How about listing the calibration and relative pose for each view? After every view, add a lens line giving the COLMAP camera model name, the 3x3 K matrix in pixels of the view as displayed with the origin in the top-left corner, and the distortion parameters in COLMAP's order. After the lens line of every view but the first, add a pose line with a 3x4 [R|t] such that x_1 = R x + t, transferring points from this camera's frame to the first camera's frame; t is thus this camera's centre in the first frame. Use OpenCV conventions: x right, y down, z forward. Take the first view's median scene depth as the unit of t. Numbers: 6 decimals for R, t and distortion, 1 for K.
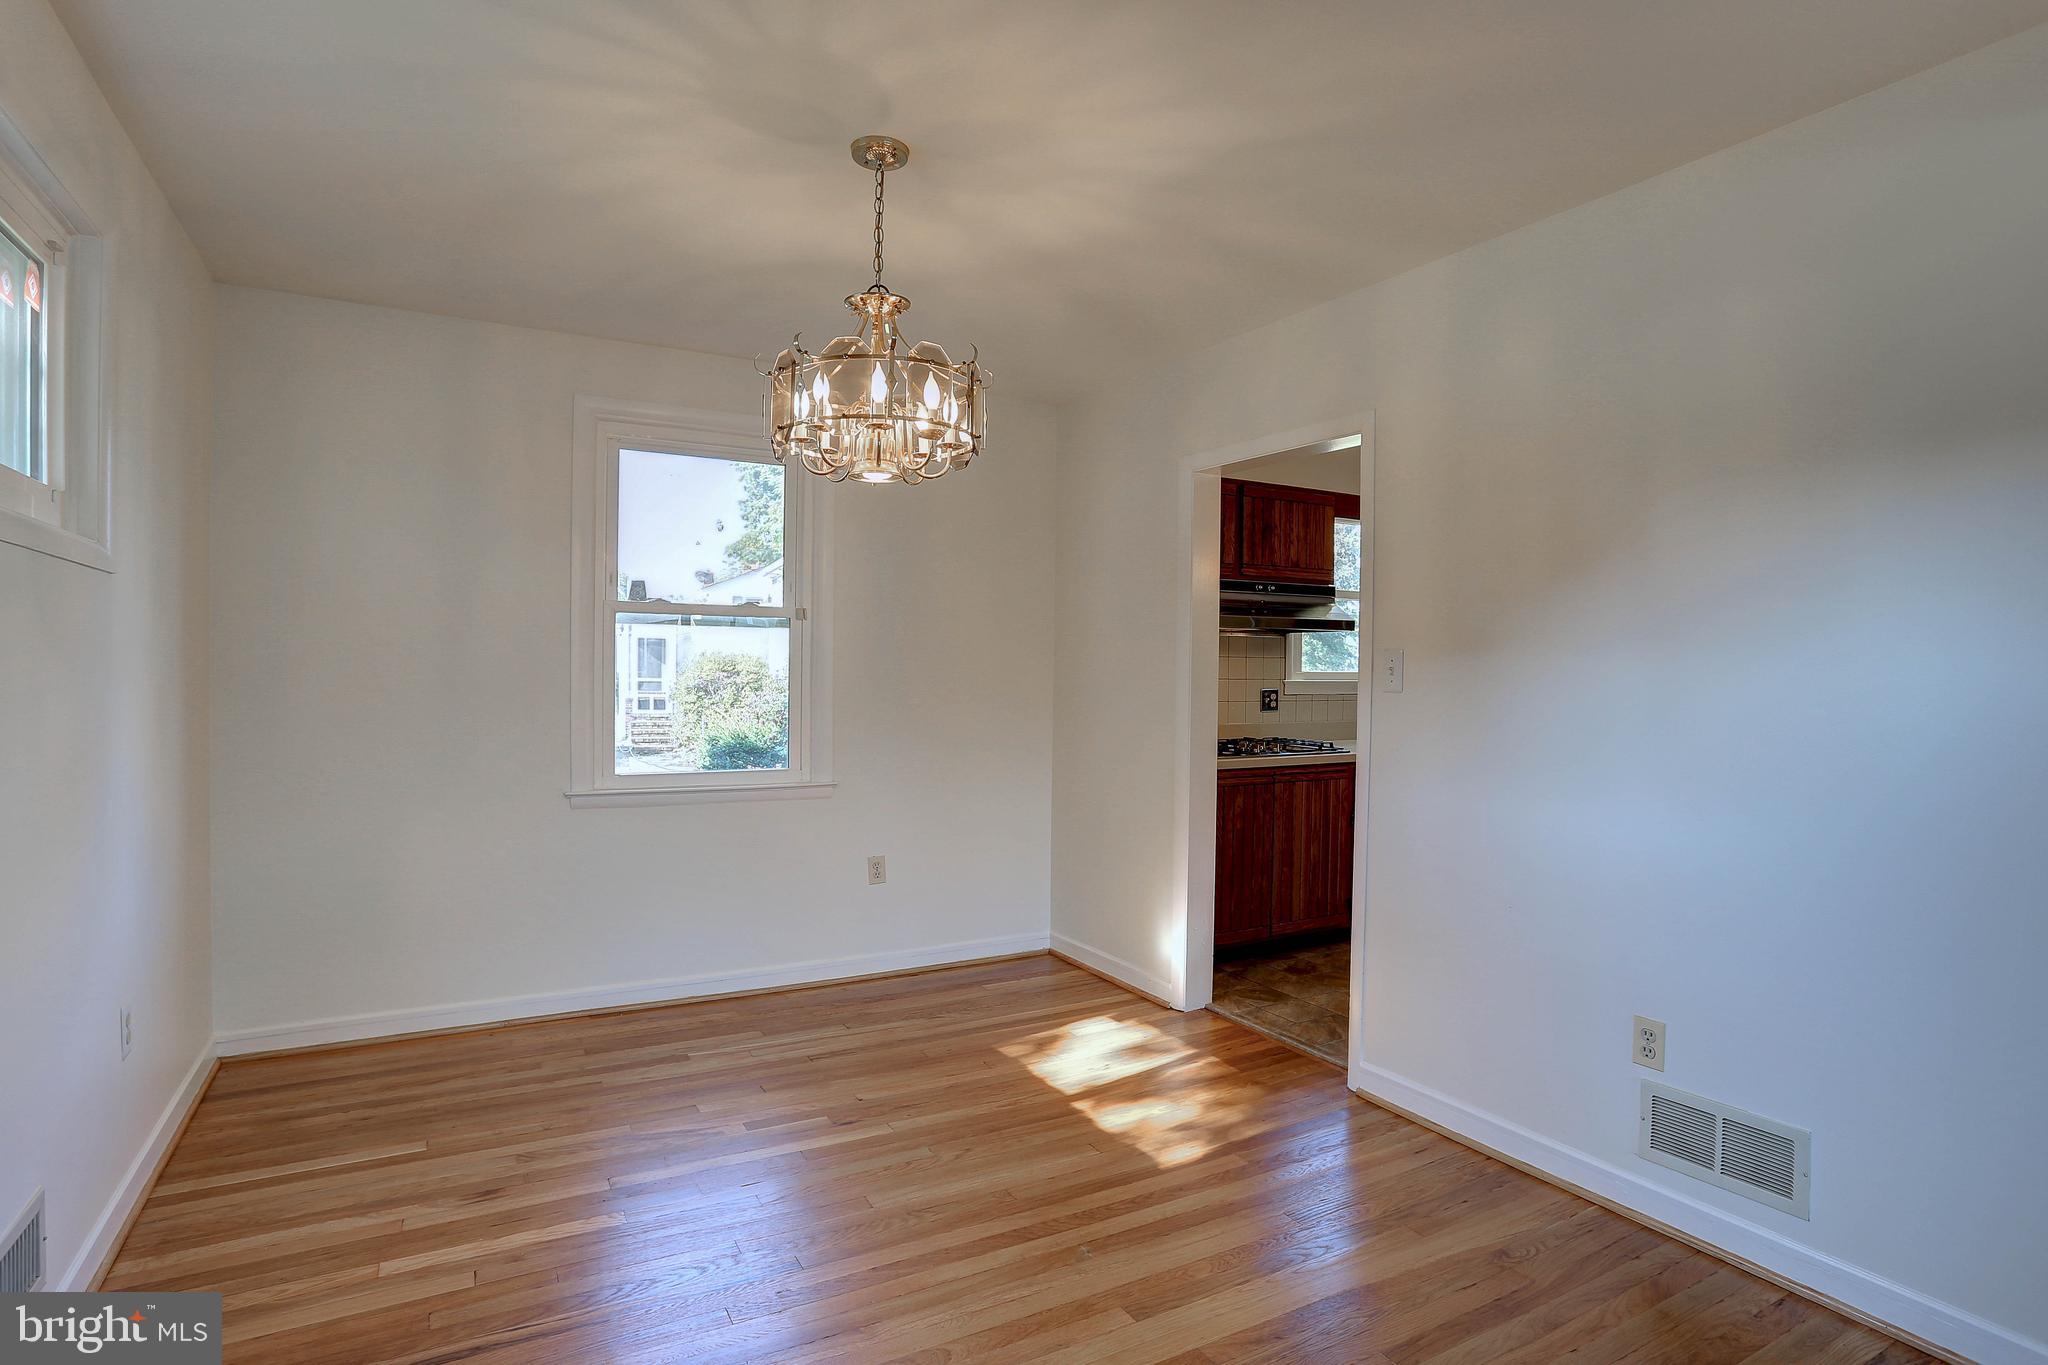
lens RADIAL K [[1033.0, 0, 1034.9], [0, 1033.0, 686.4], [0, 0, 1]] dist [-0.058148, 0.010744]
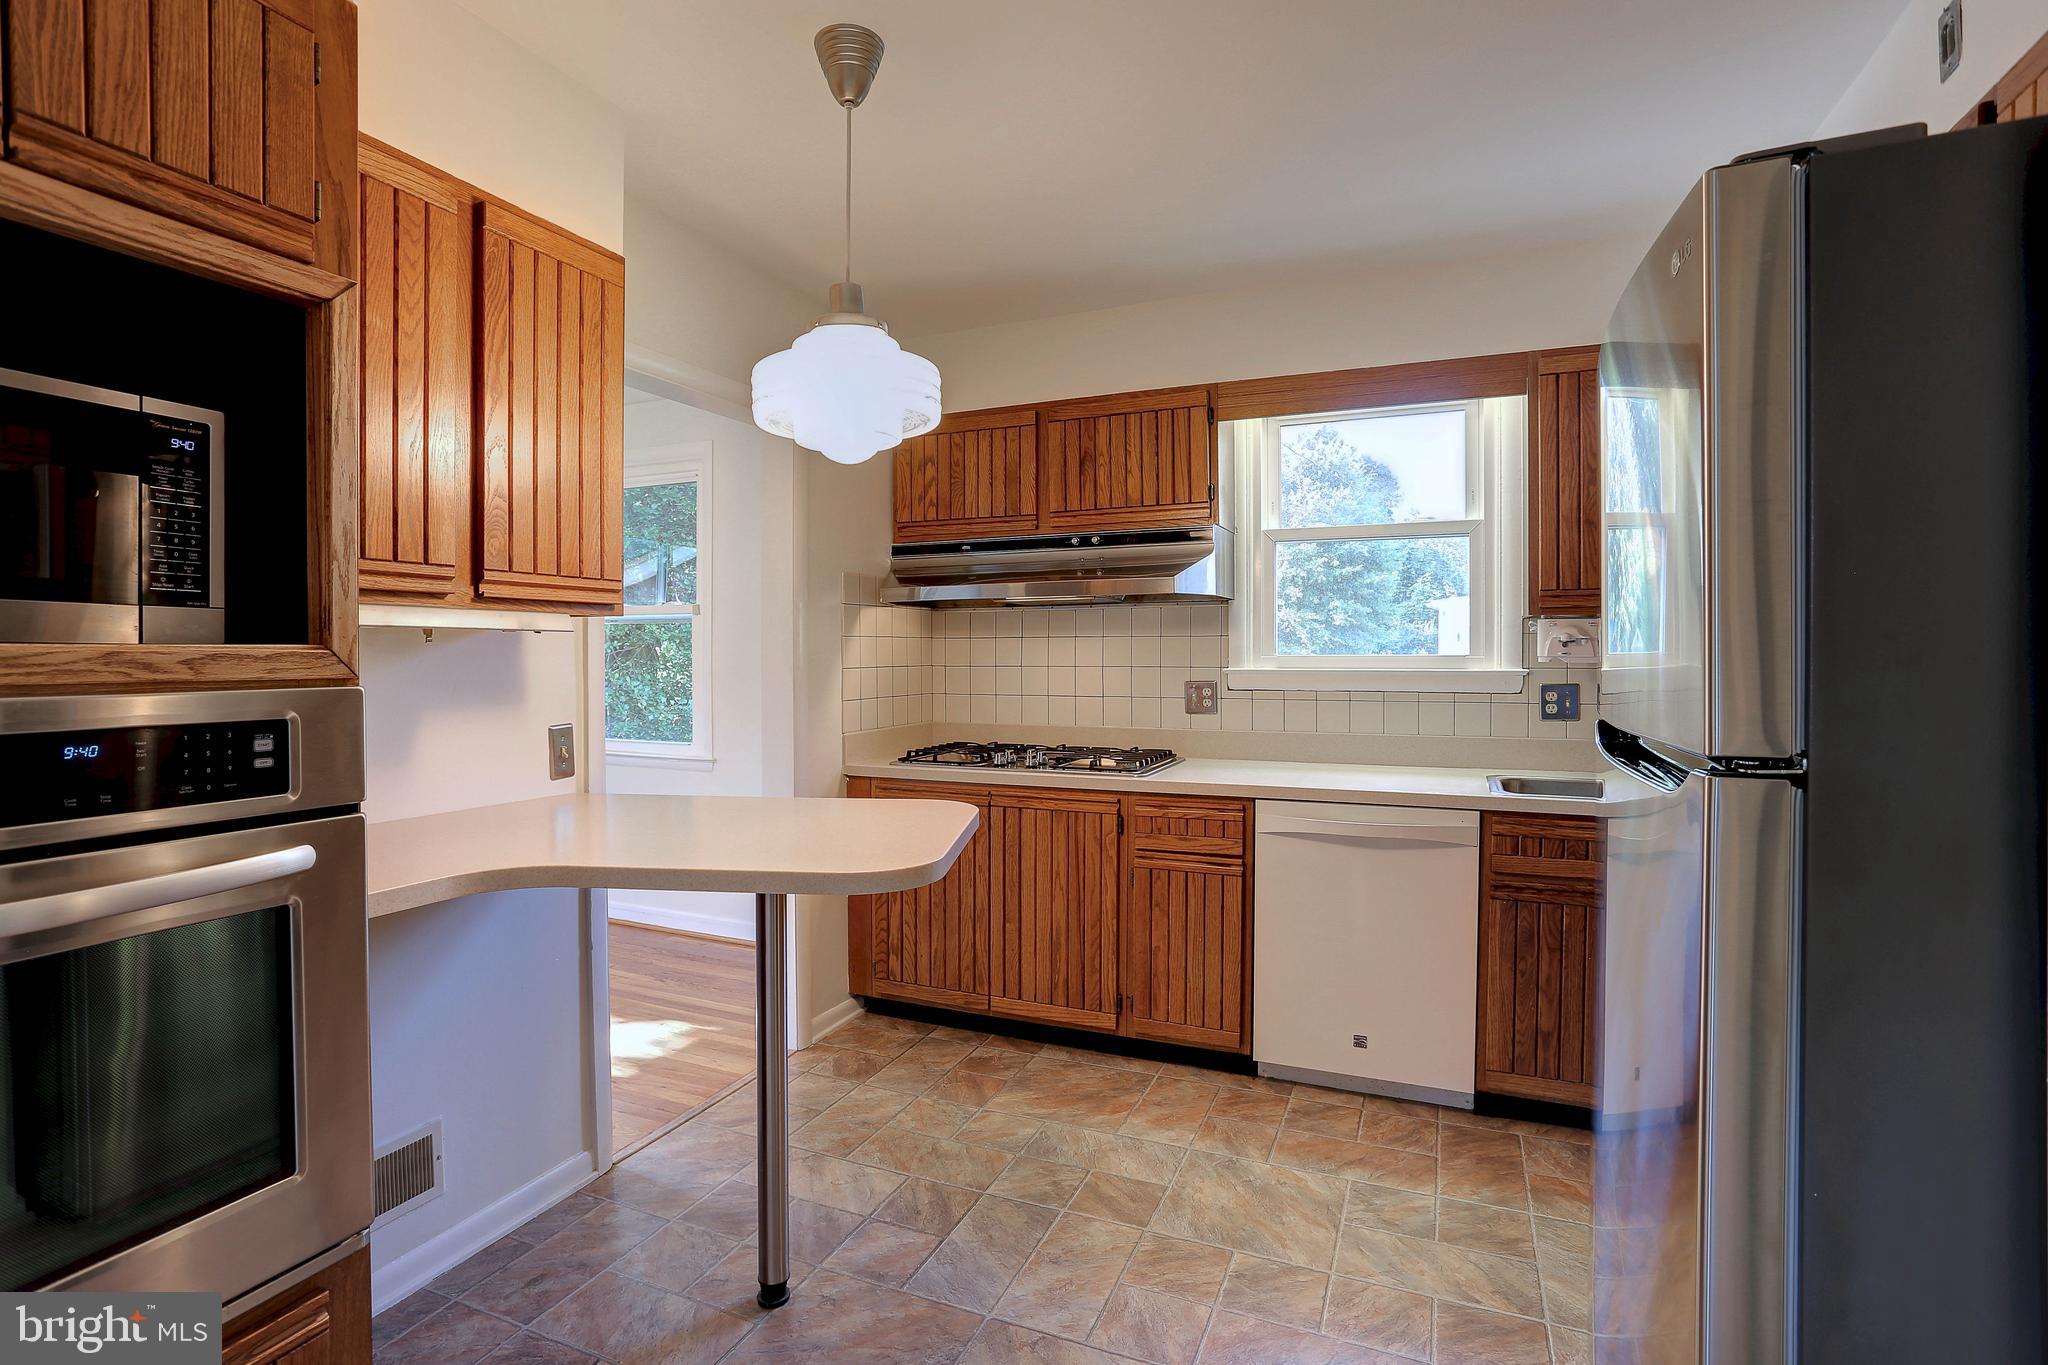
lens RADIAL K [[1033.0, 0, 1014.4], [0, 1033.0, 672.7], [0, 0, 1]] dist [-0.058148, 0.010744]
pose [[0.584947, 0.008061, -0.811031, 0.794399], [-0.003490, 0.999966, 0.007422, -0.008410], [0.811064, -0.001512, 0.584956, 0.541347]]
